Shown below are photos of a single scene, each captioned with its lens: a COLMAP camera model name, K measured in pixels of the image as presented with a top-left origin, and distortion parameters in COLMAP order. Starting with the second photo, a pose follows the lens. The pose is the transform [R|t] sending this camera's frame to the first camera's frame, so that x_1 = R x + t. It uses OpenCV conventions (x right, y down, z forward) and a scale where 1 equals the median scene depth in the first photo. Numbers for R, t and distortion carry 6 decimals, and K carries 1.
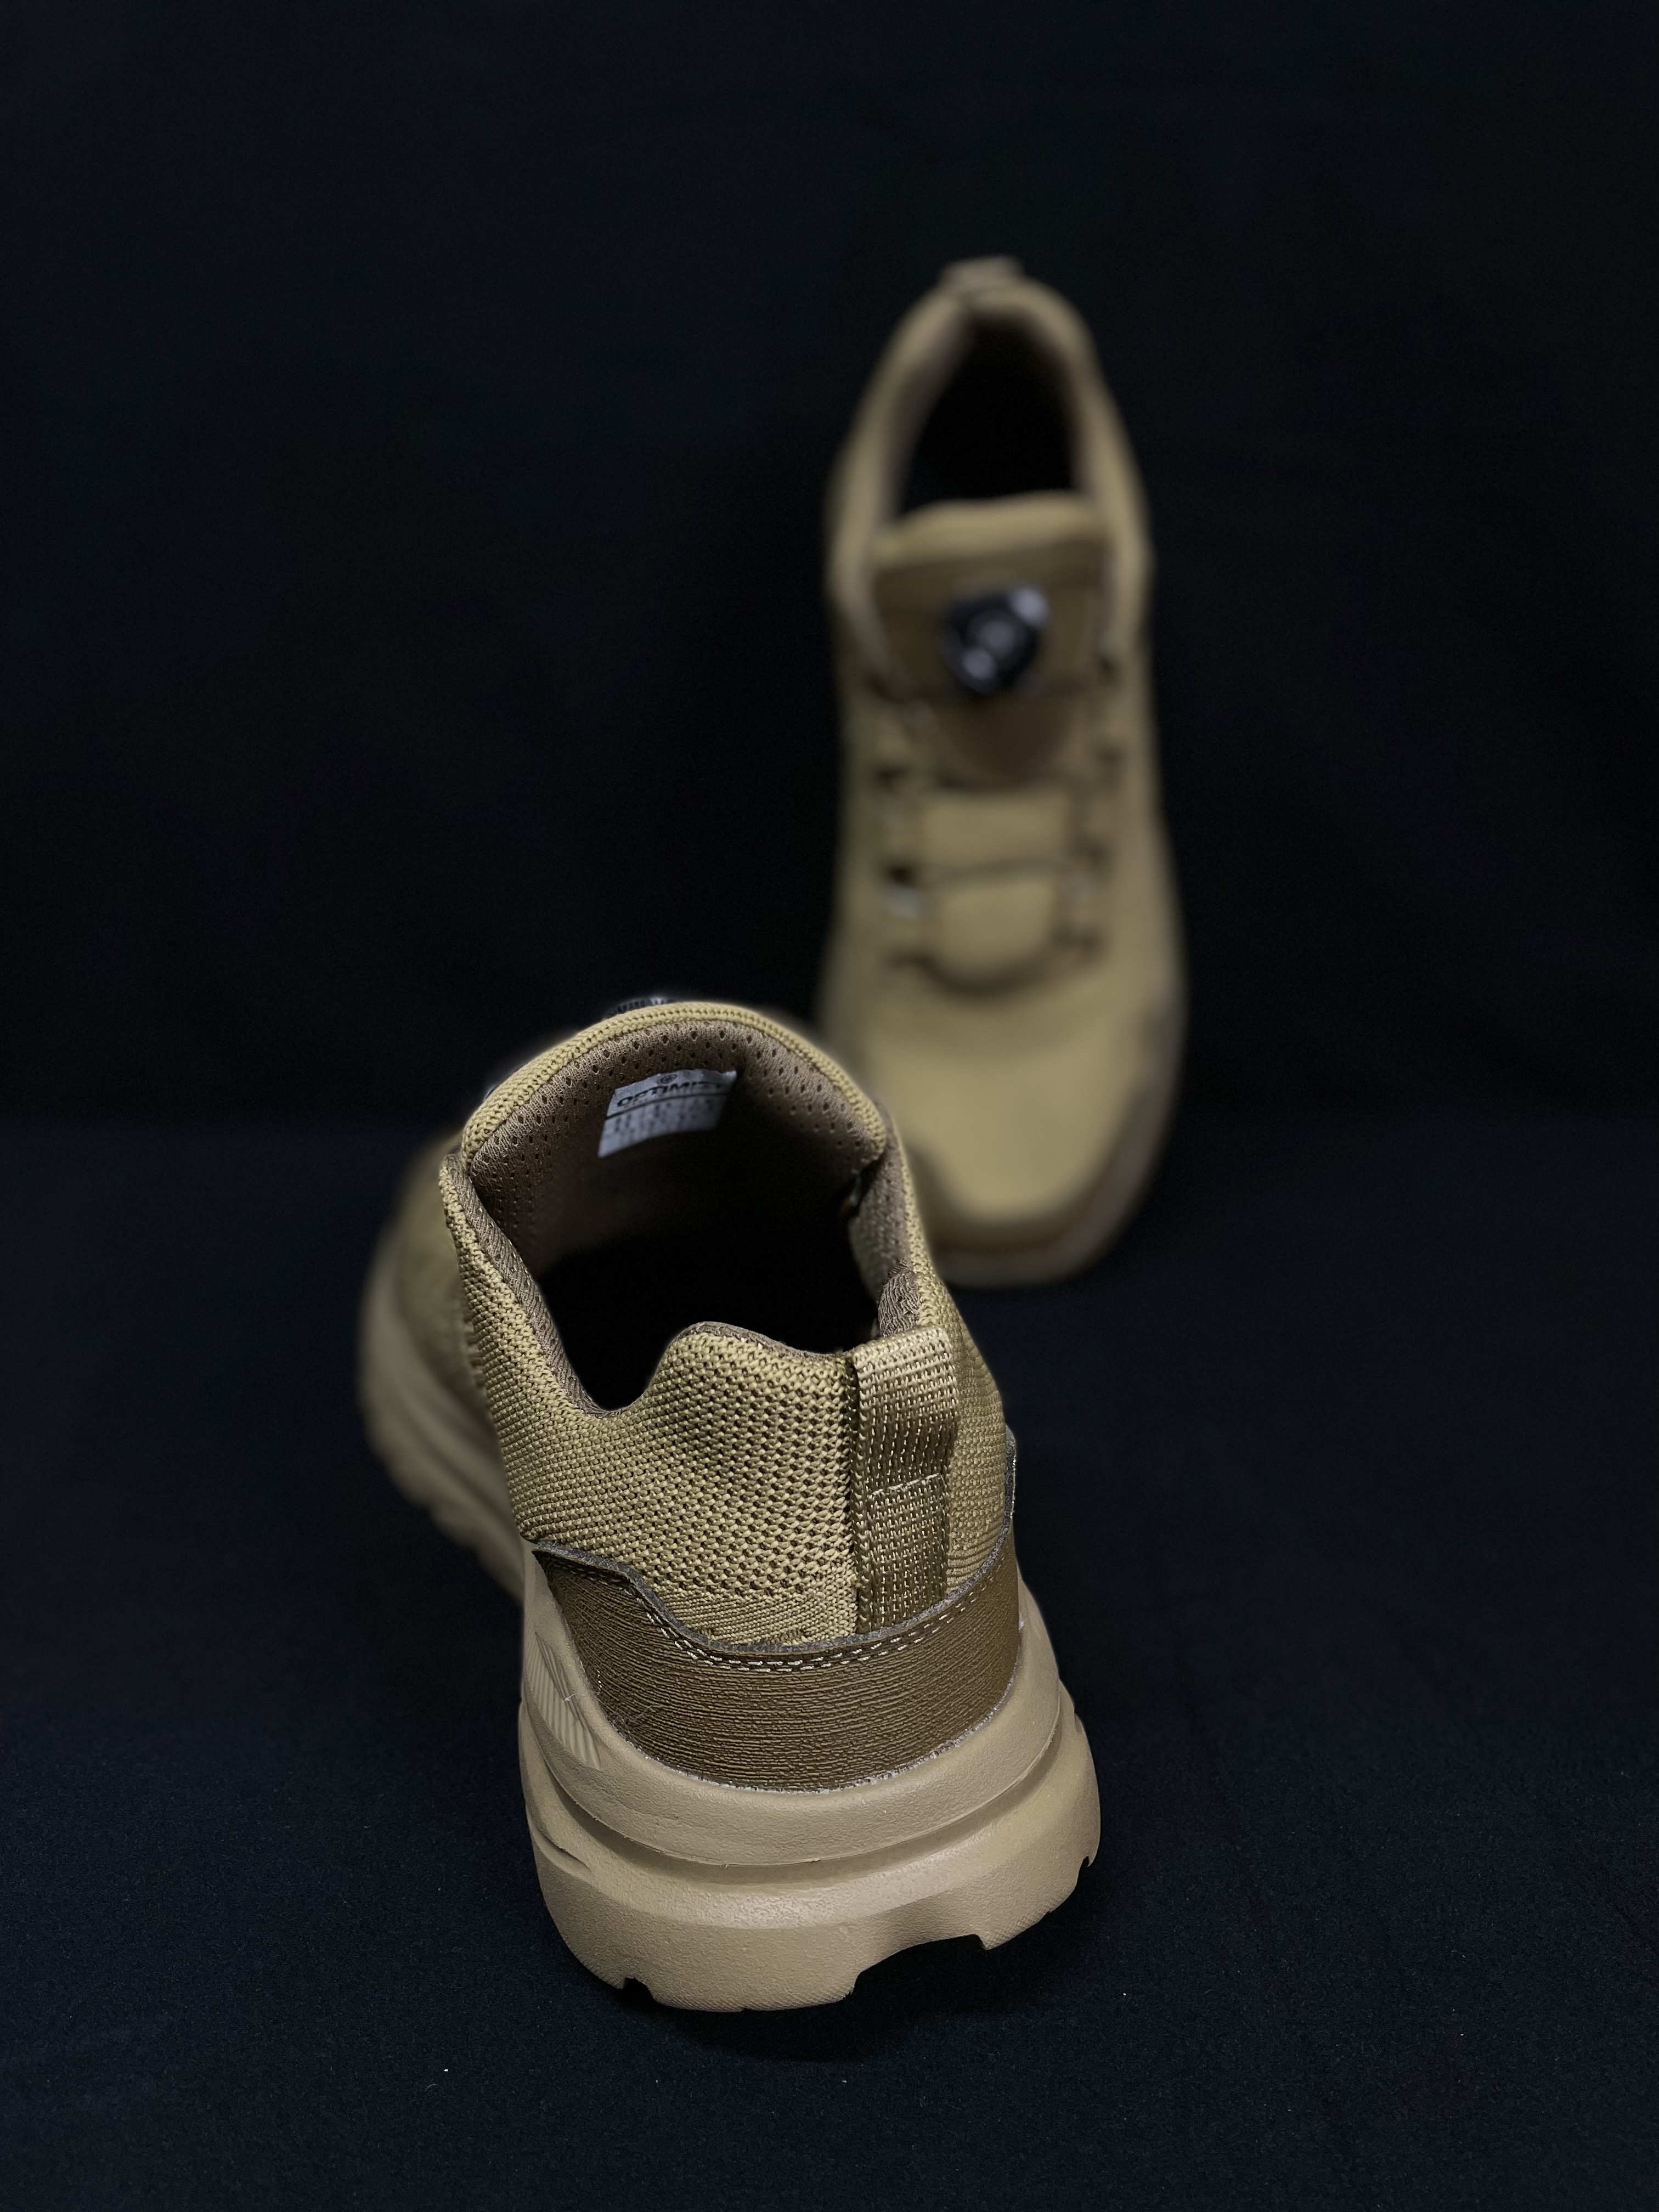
lens RADIAL K [[1681.3, 0, 832.6], [0, 1681.3, 1093.6], [0, 0, 1]] dist [0.006959, -0.035688]
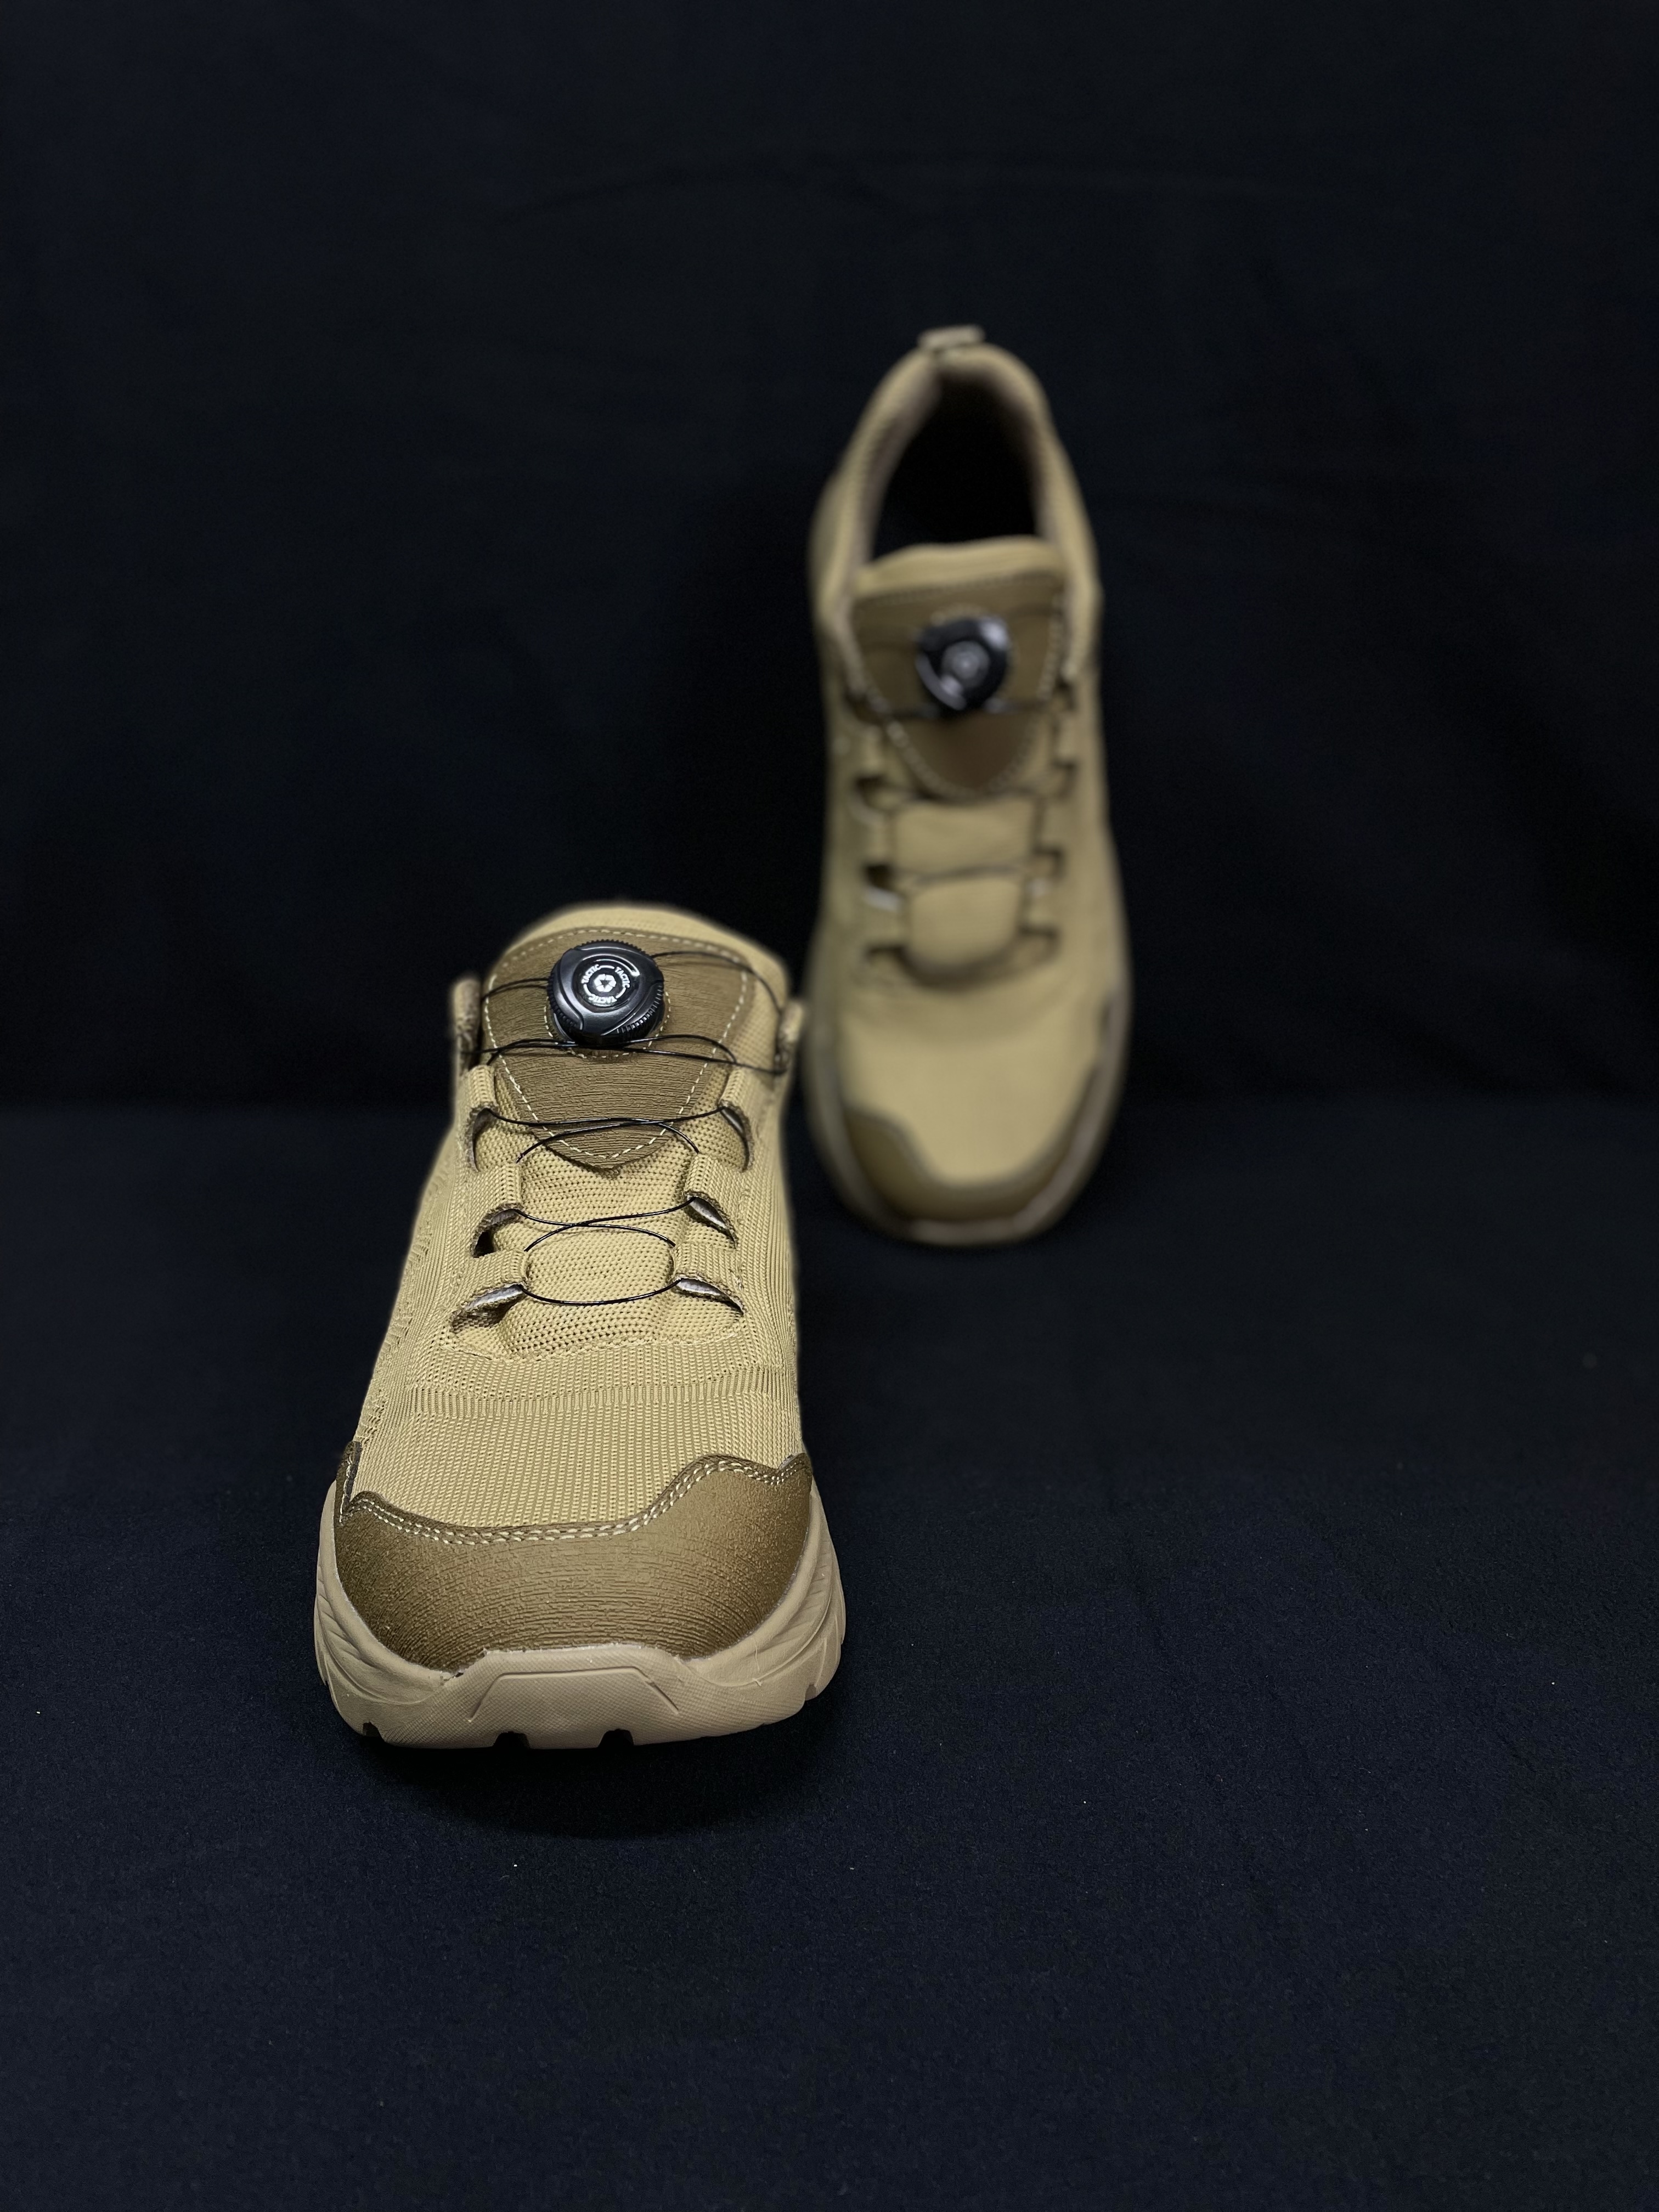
lens RADIAL K [[1681.3, 0, 827.7], [0, 1681.3, 1114.1], [0, 0, 1]] dist [0.006959, -0.035688]
pose [[0.999623, -0.000221, 0.027458, -0.023473], [0.000341, 0.999990, -0.004355, 0.031849], [-0.027457, 0.004362, 0.999613, -0.107648]]
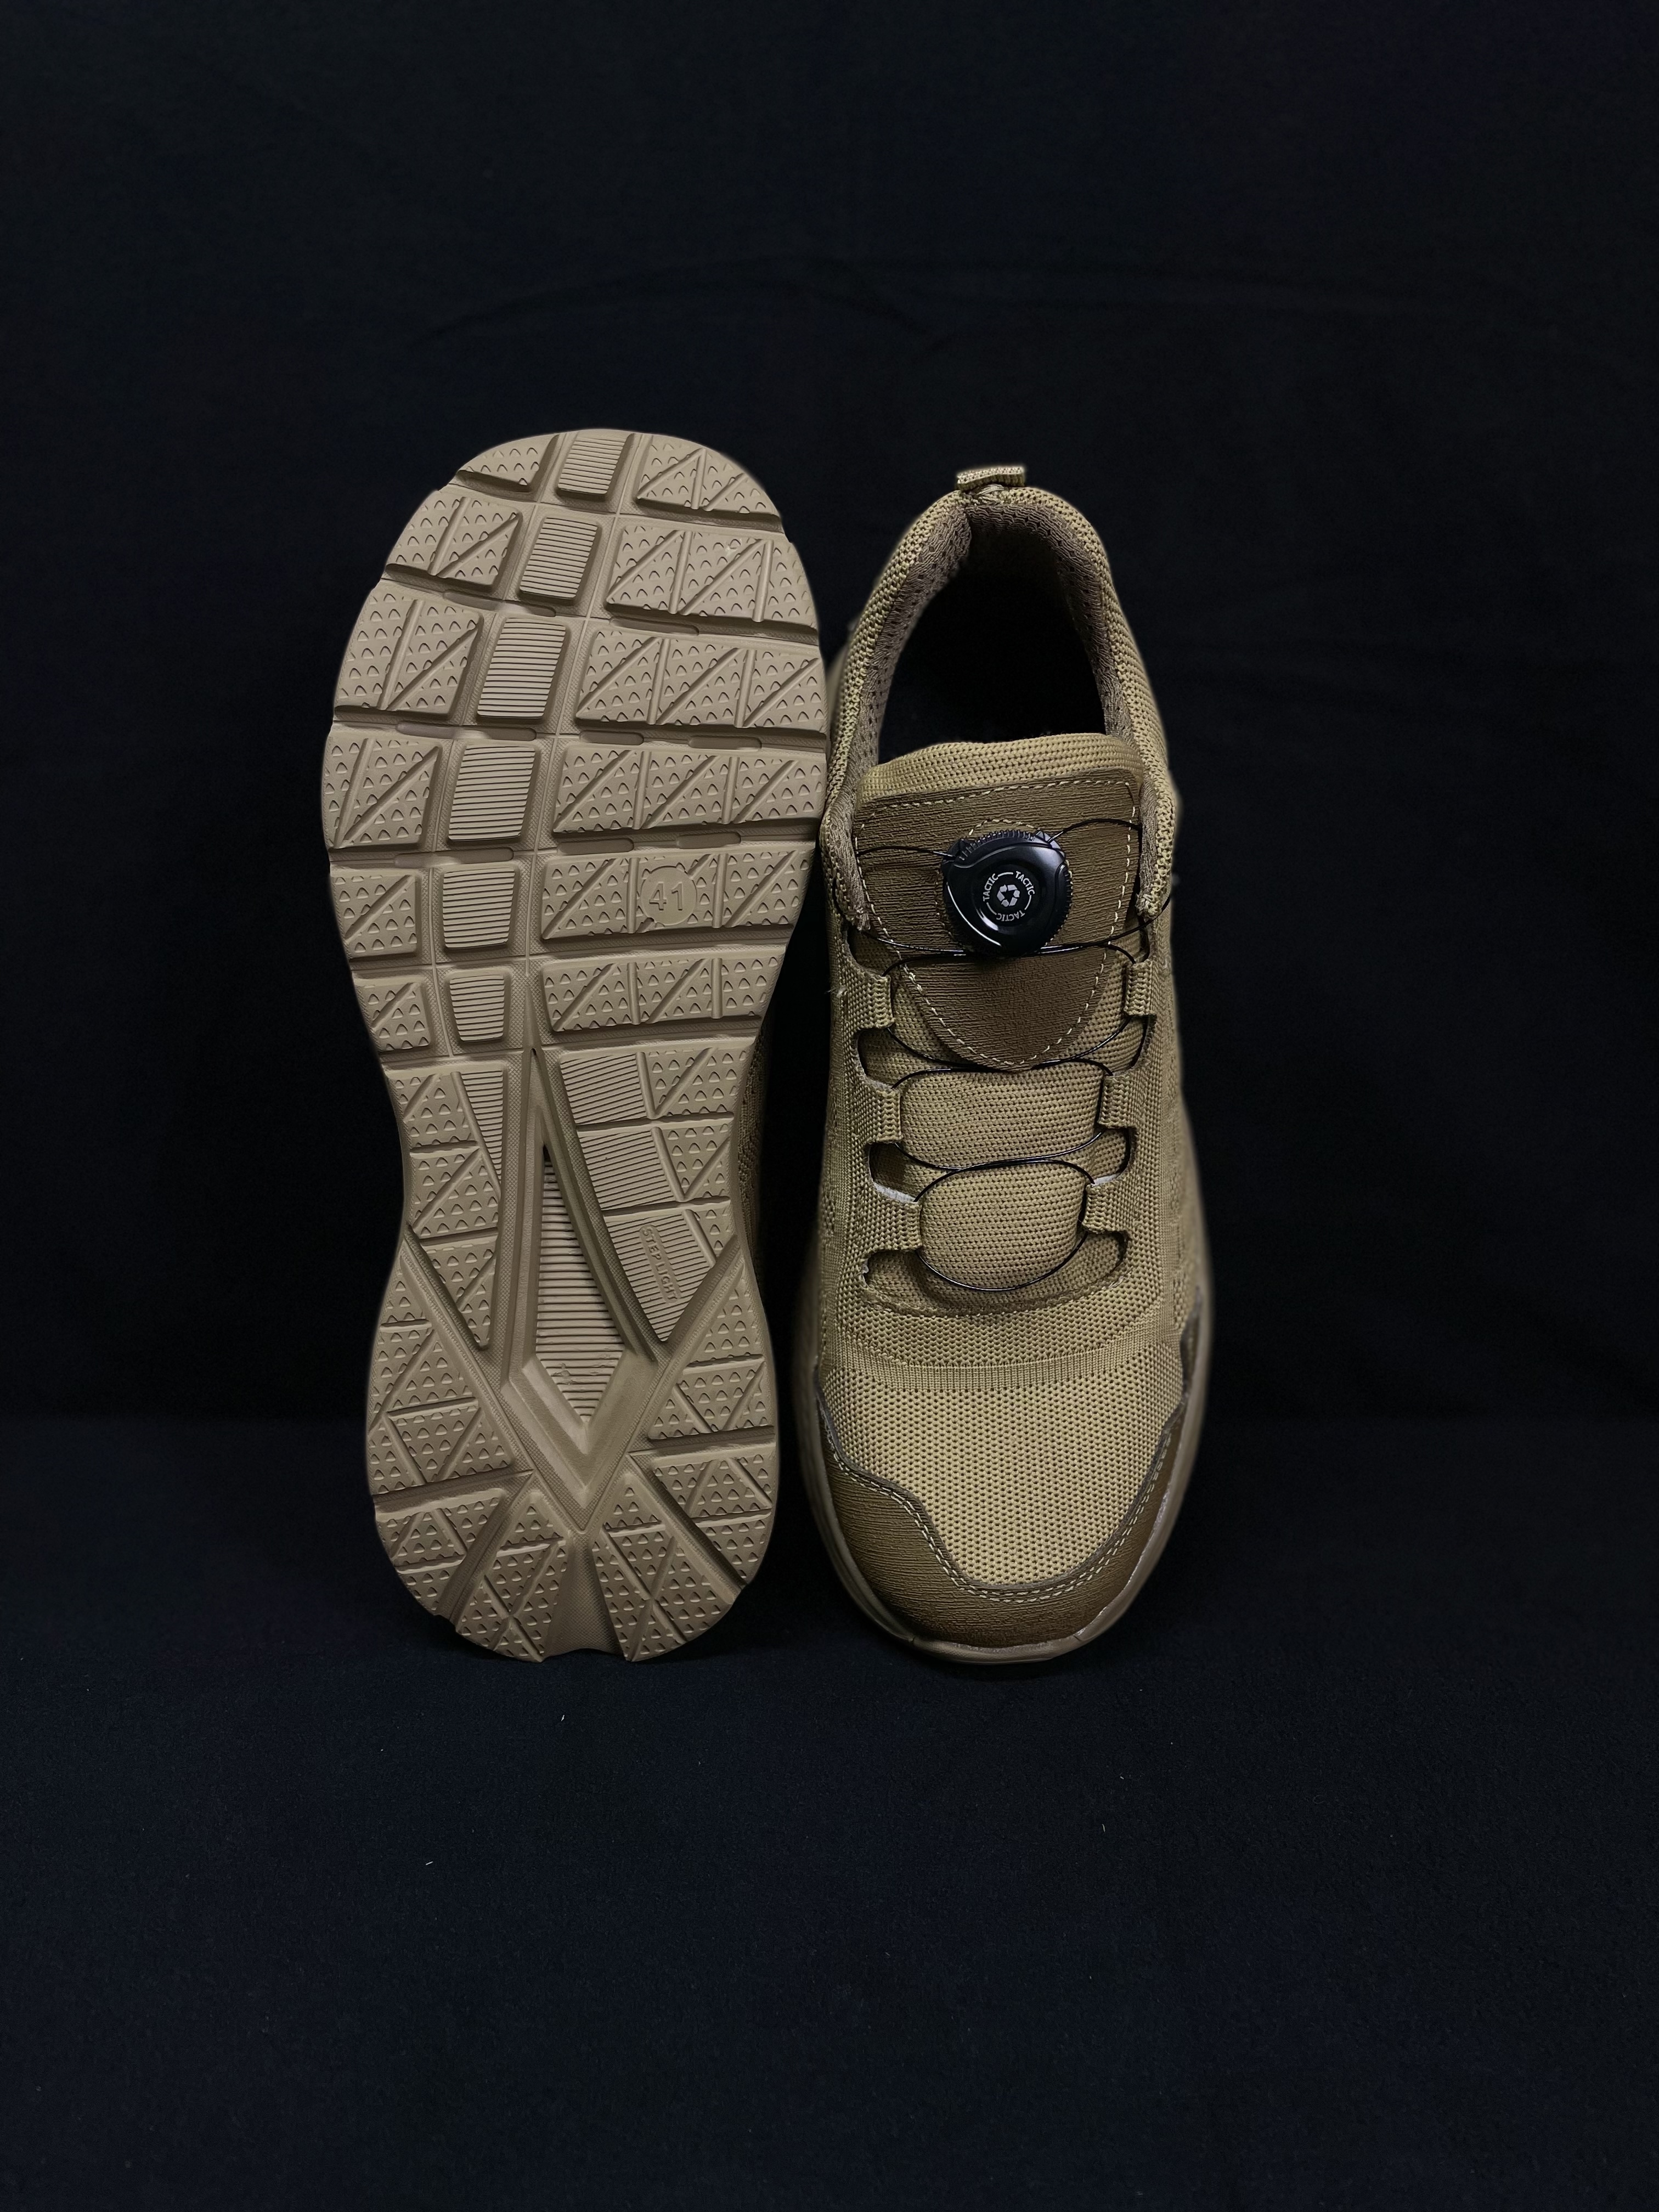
lens RADIAL K [[1681.3, 0, 823.1], [0, 1681.3, 1113.2], [0, 0, 1]] dist [0.006959, -0.035688]
pose [[0.999658, 0.016155, 0.020575, -0.009463], [-0.014059, 0.995064, -0.098229, -0.071504], [-0.022060, 0.097907, 0.994951, 0.166382]]
